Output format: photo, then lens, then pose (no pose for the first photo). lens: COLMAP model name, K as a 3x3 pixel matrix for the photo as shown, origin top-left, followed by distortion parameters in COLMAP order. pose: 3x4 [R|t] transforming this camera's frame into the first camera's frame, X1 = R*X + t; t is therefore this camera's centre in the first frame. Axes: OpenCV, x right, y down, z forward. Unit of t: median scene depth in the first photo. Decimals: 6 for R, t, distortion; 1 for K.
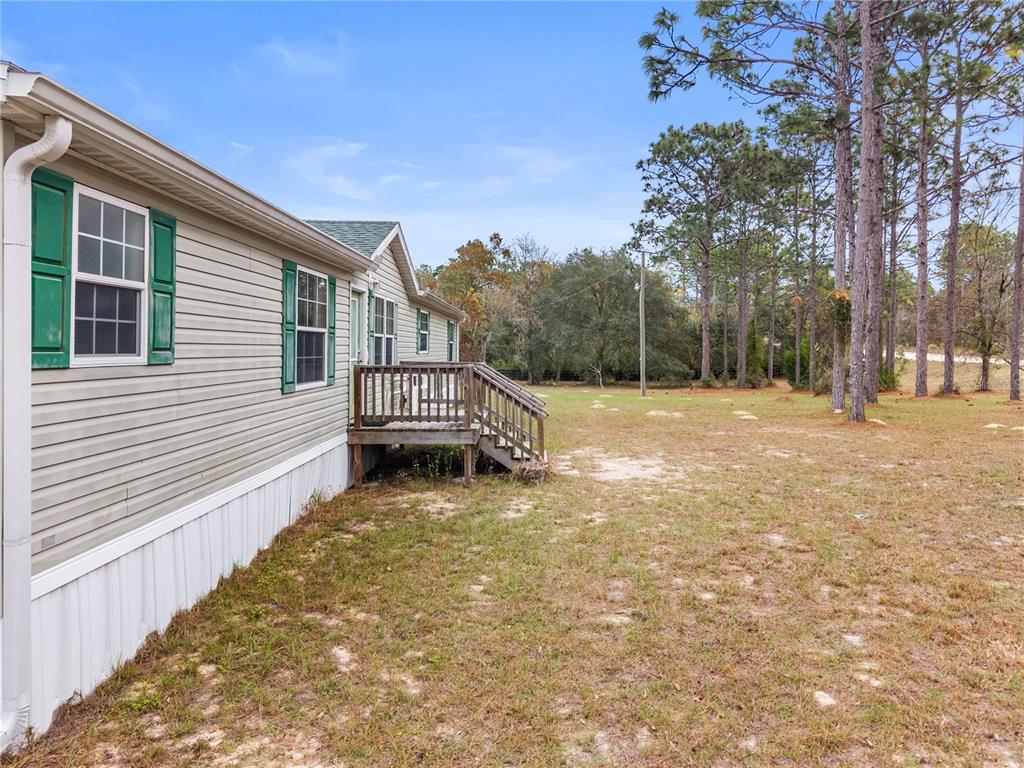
lens RADIAL K [[722.2, 0, 512.0], [0, 722.2, 376.7], [0, 0, 1]] dist [-0.003117, -0.000599]
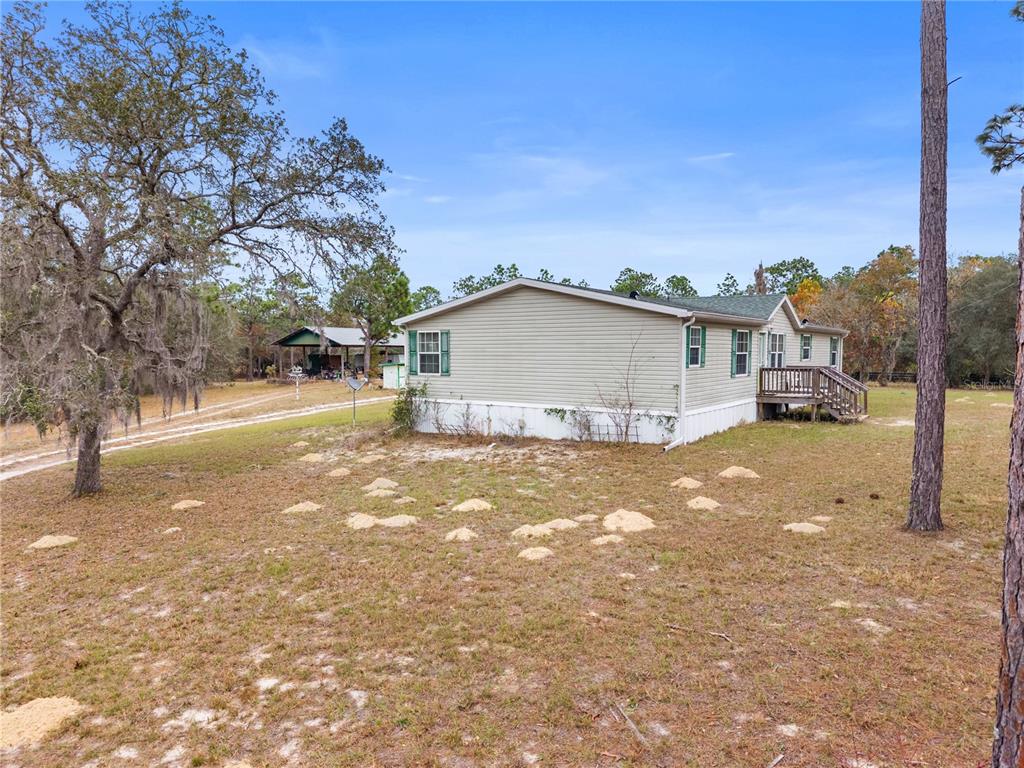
lens RADIAL K [[722.2, 0, 512.2], [0, 722.2, 378.0], [0, 0, 1]] dist [-0.003117, -0.000599]
pose [[0.845635, 0.017014, -0.533490, 0.305009], [-0.016569, 0.999847, 0.005623, 0.016117], [0.533504, 0.004084, 0.845788, -1.216342]]
